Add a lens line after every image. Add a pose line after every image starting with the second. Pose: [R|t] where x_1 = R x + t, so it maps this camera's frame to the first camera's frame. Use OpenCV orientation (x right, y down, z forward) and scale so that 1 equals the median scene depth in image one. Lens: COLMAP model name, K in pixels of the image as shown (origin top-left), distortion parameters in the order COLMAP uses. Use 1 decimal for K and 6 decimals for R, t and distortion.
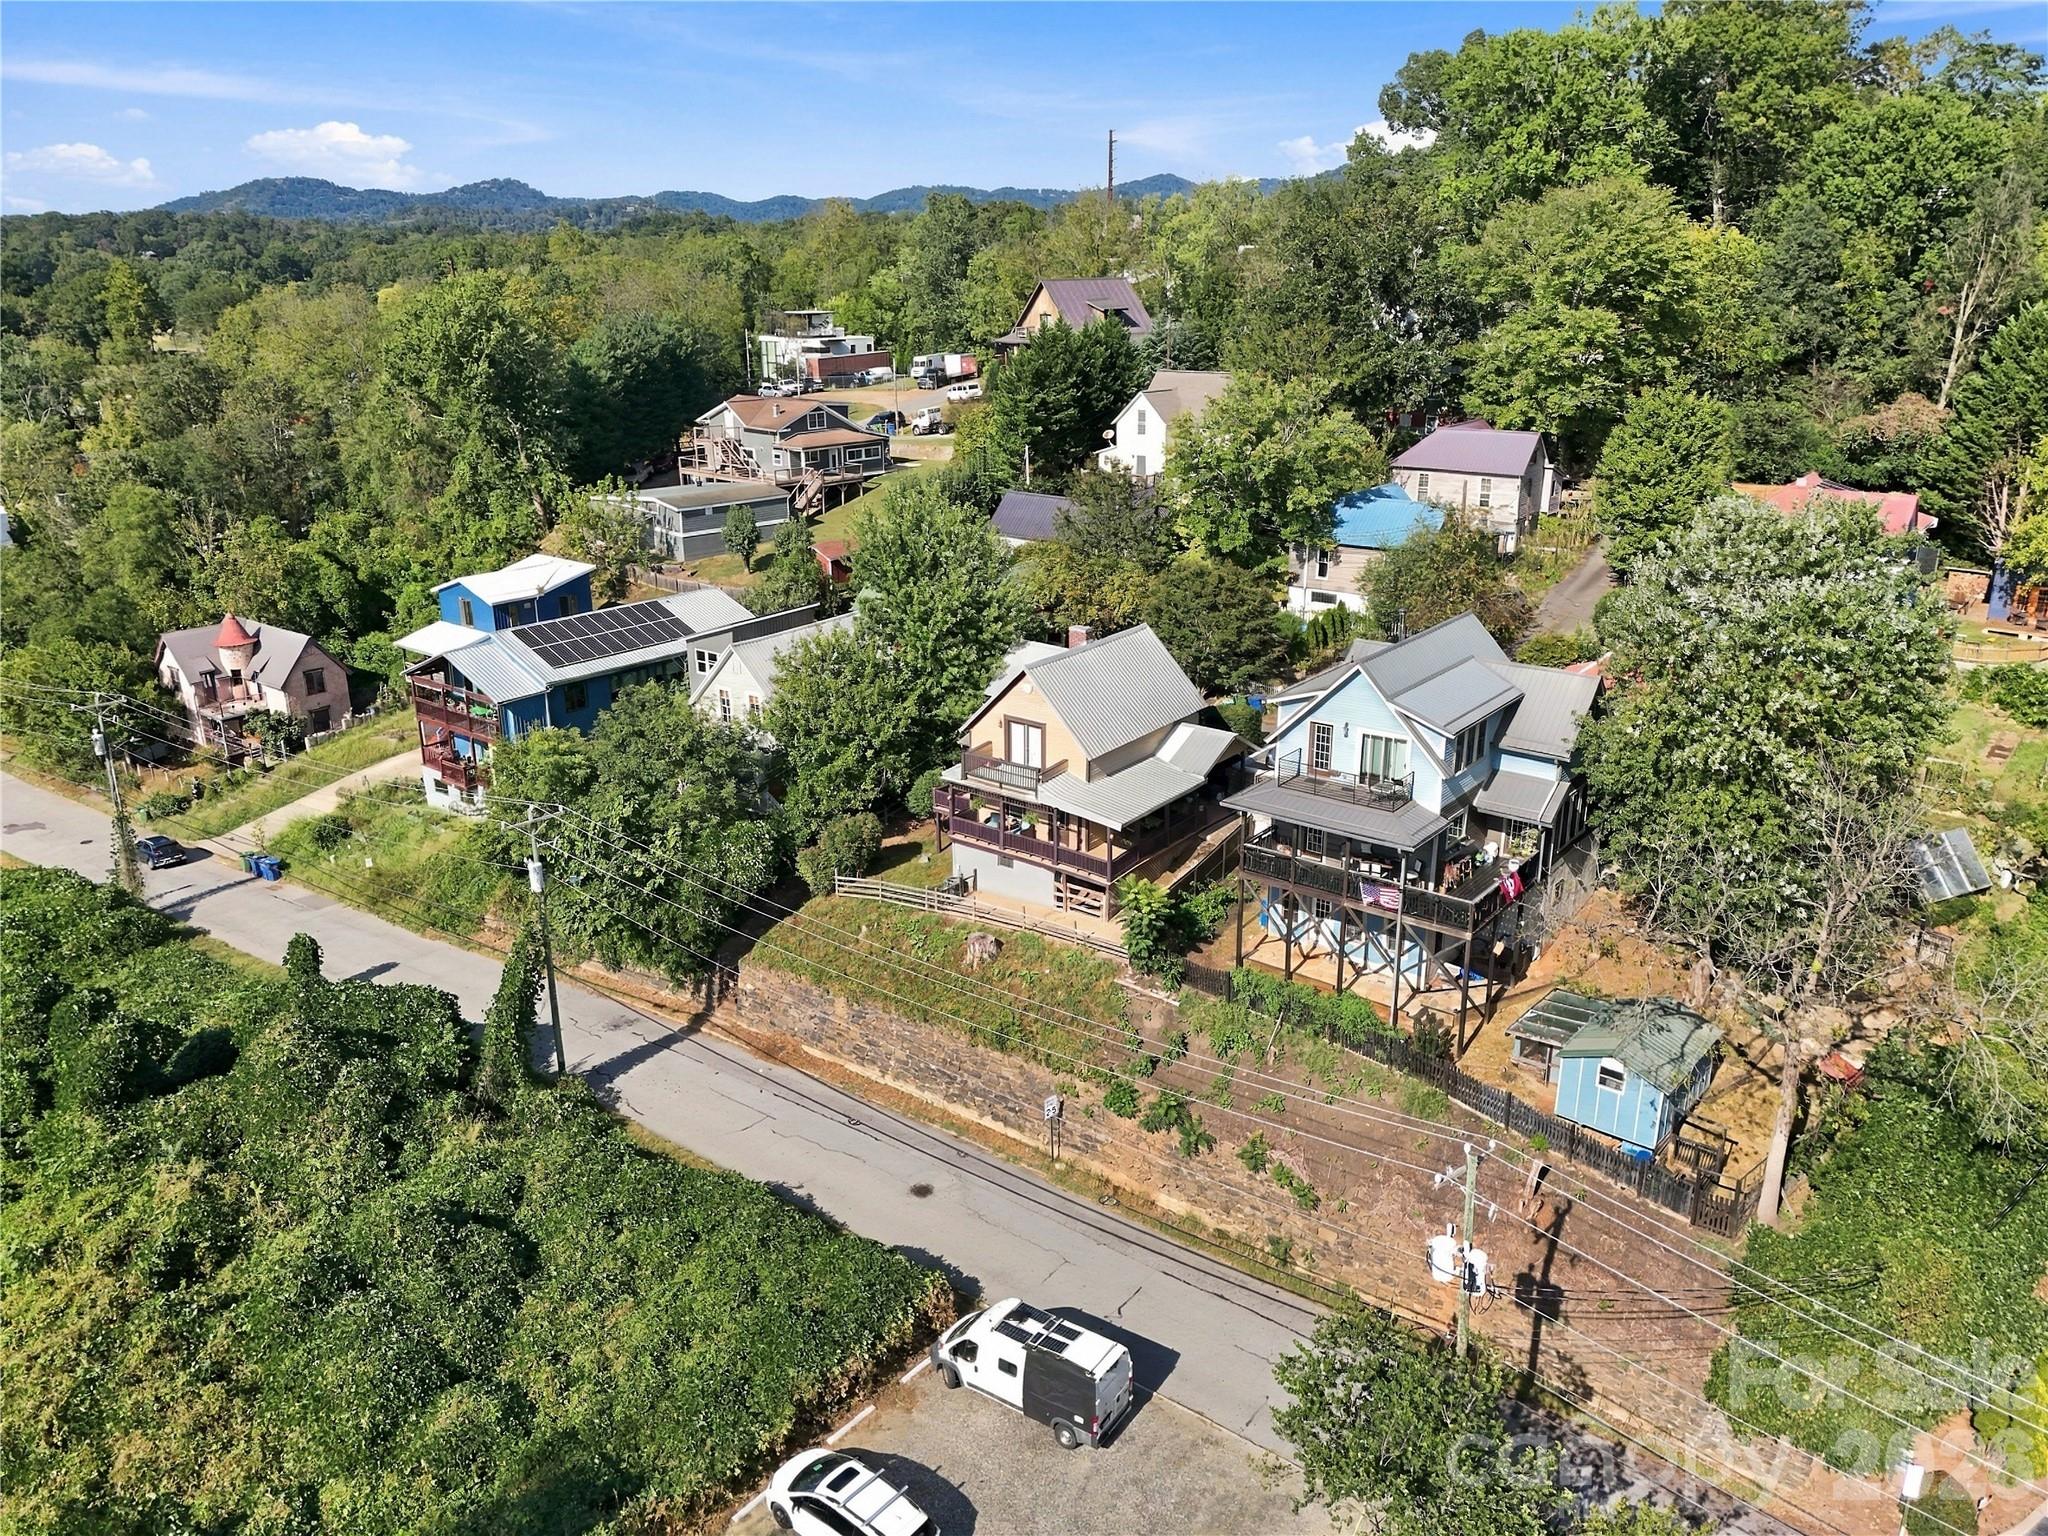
lens RADIAL K [[1460.5, 0, 1025.9], [0, 1460.5, 770.2], [0, 0, 1]] dist [0.002452, -0.001972]
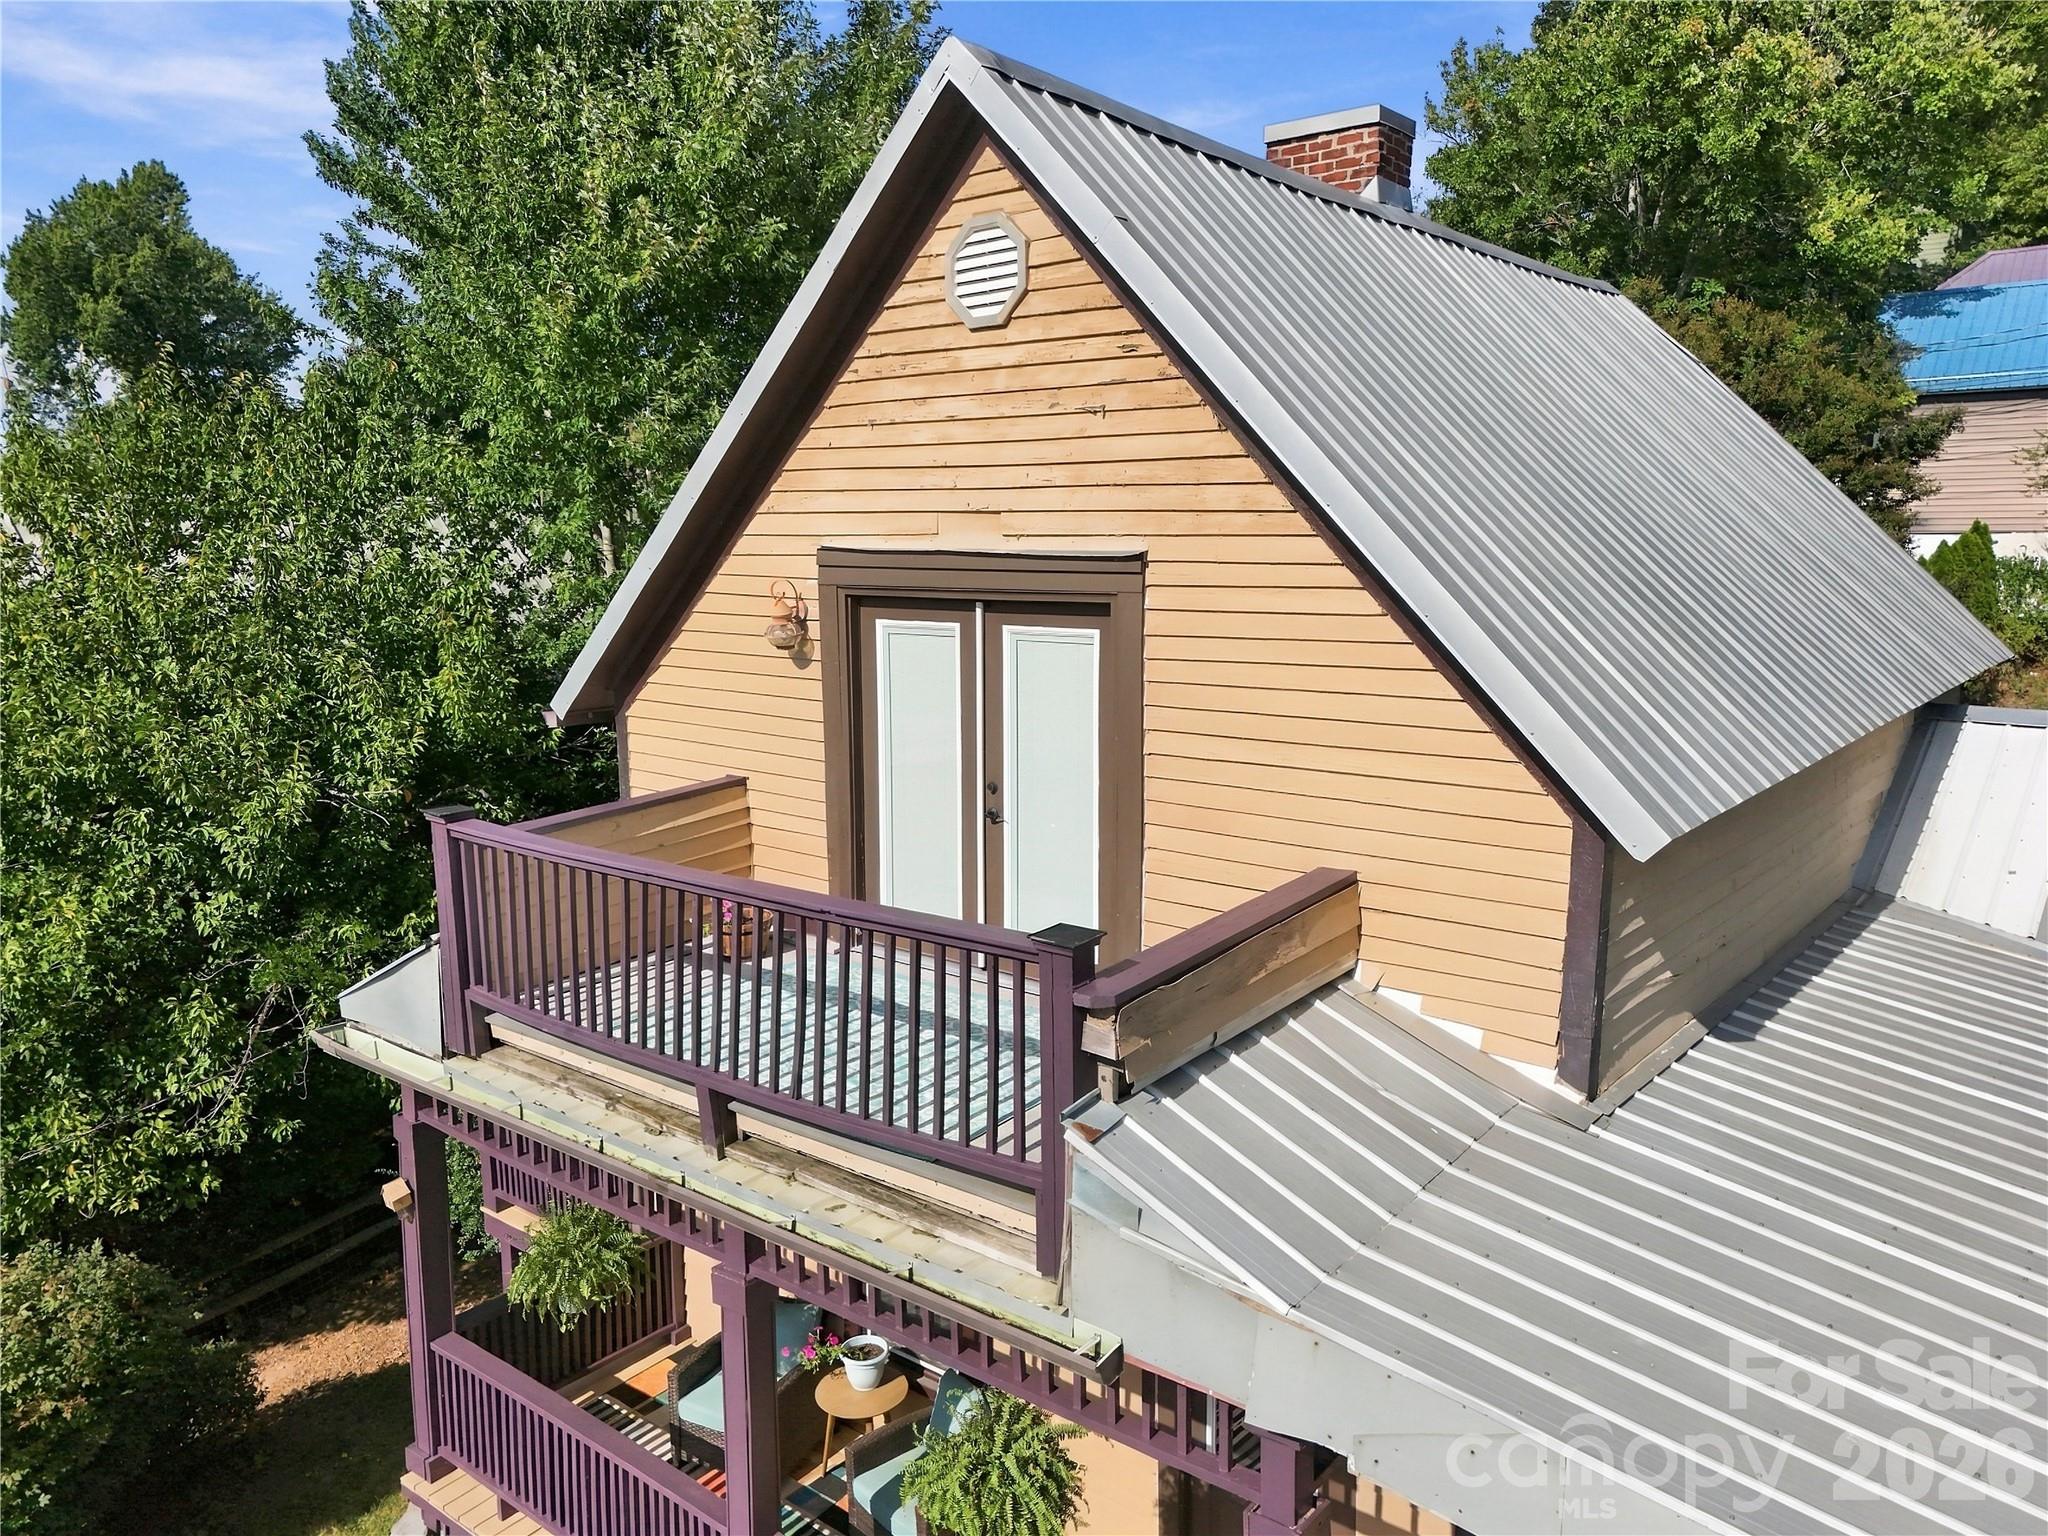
lens RADIAL K [[1460.5, 0, 1017.4], [0, 1460.5, 770.5], [0, 0, 1]] dist [0.002452, -0.001972]
pose [[0.999605, 0.014188, -0.024277, 0.006345], [-0.018399, 0.982922, -0.183101, 0.005278], [0.021265, 0.183475, 0.982794, 0.874406]]
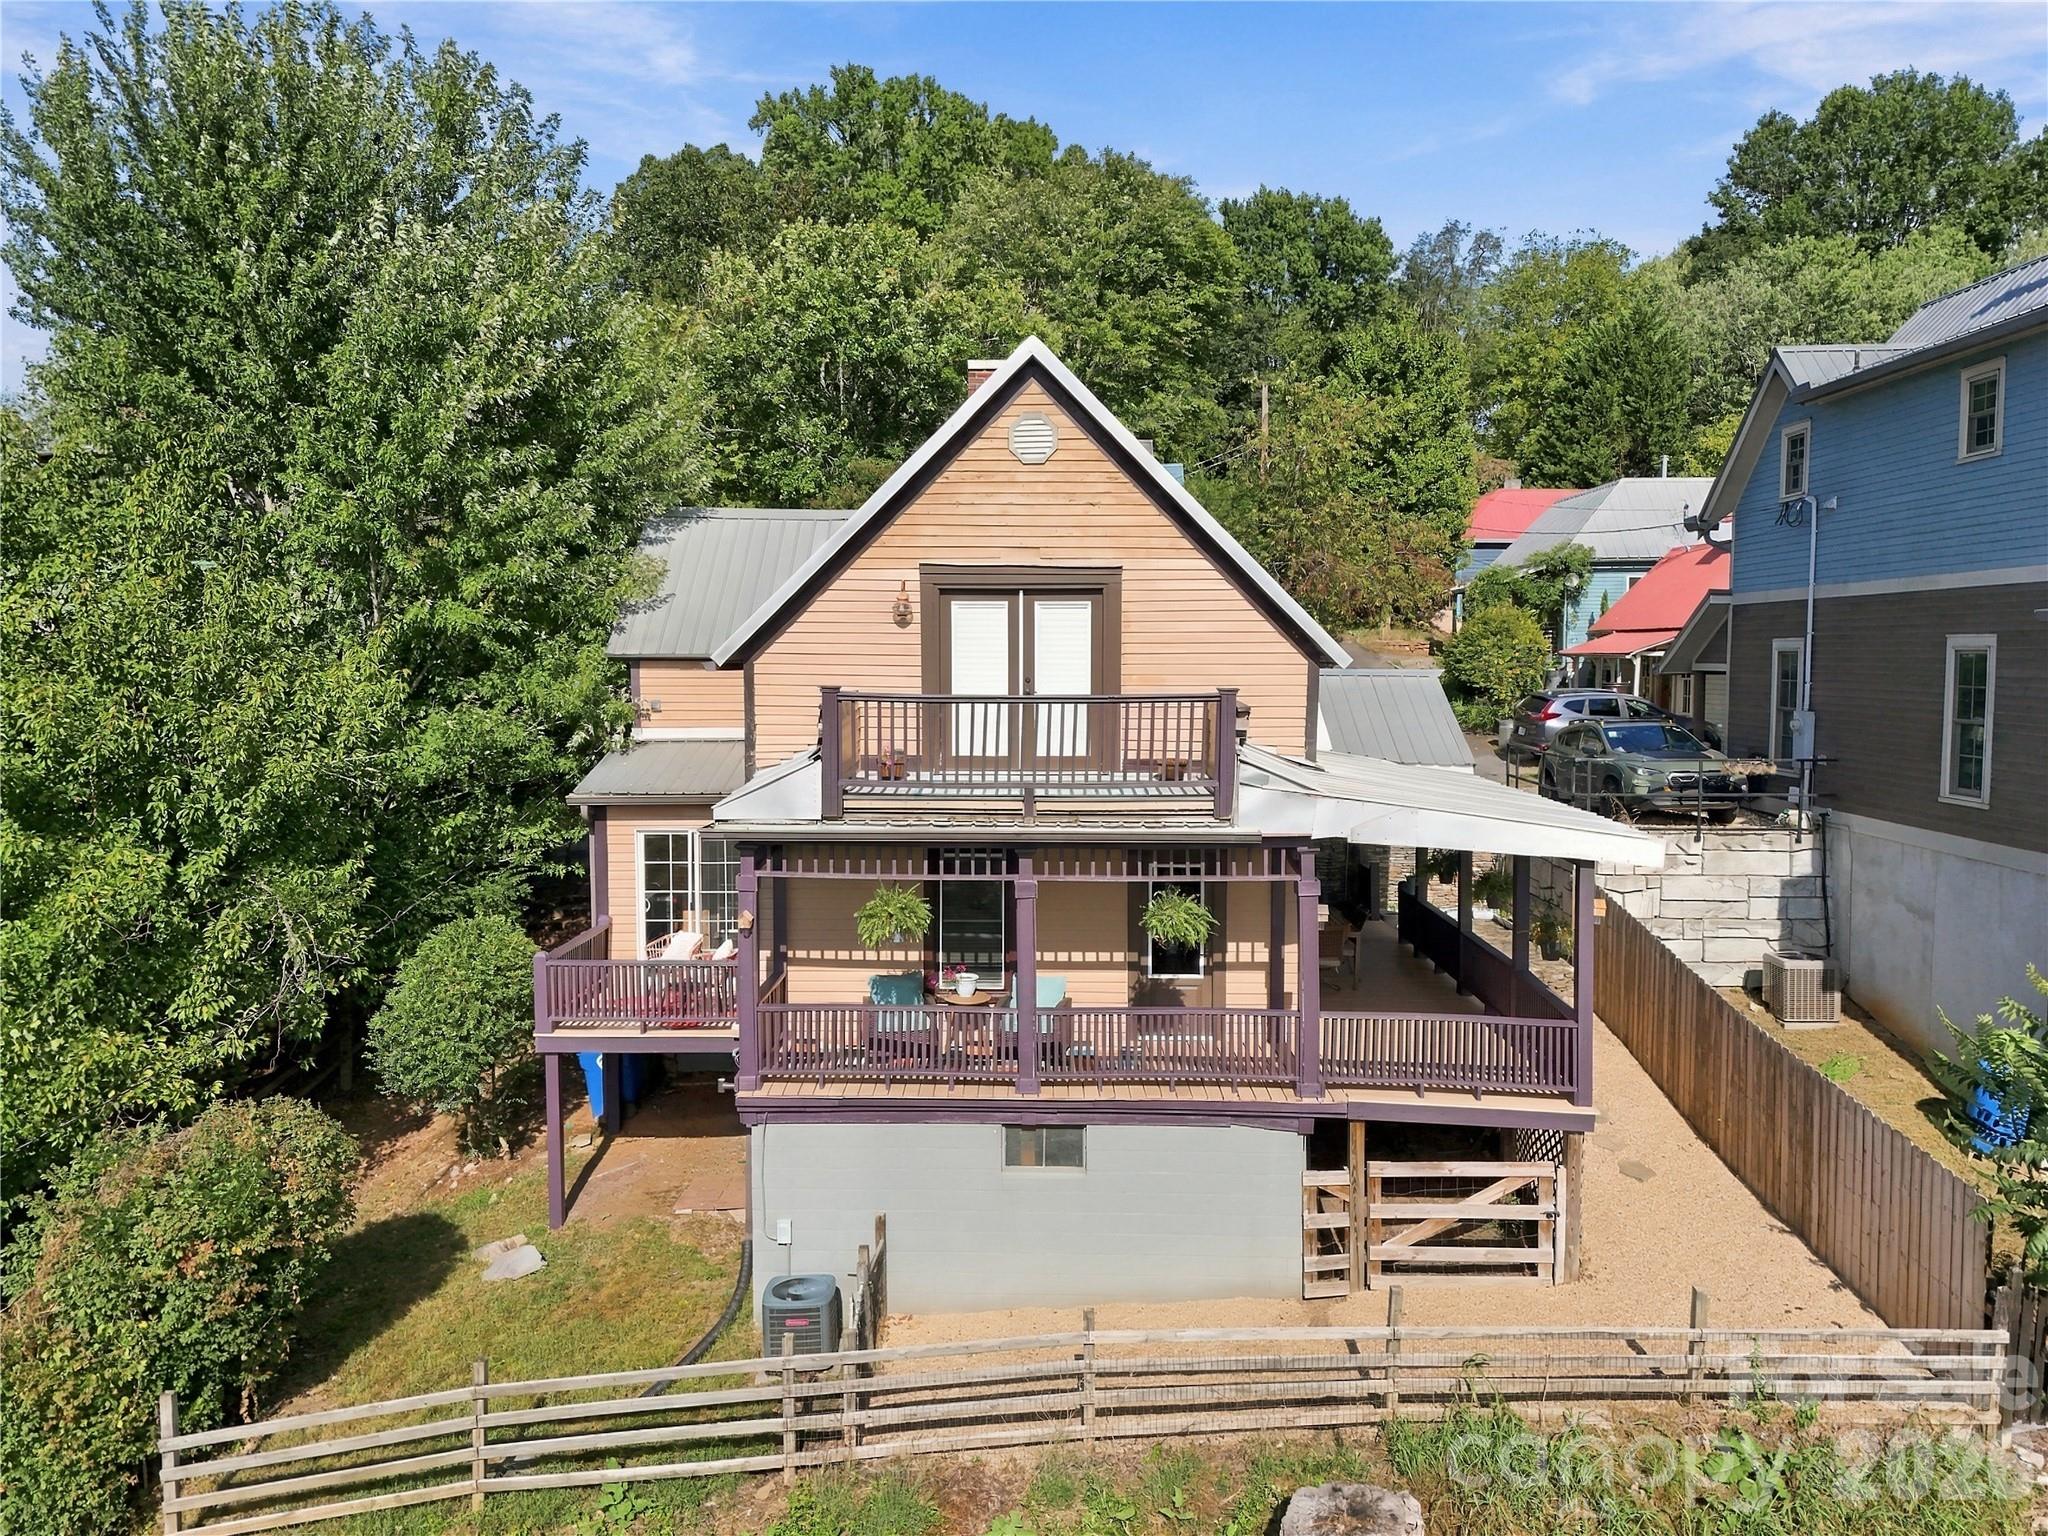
lens RADIAL K [[1460.5, 0, 1020.2], [0, 1460.5, 762.3], [0, 0, 1]] dist [0.002452, -0.001972]
pose [[0.799359, -0.029689, 0.600119, -0.155646], [0.192151, 0.958960, -0.208505, 0.051728], [-0.569300, 0.281984, 0.772258, 0.801948]]
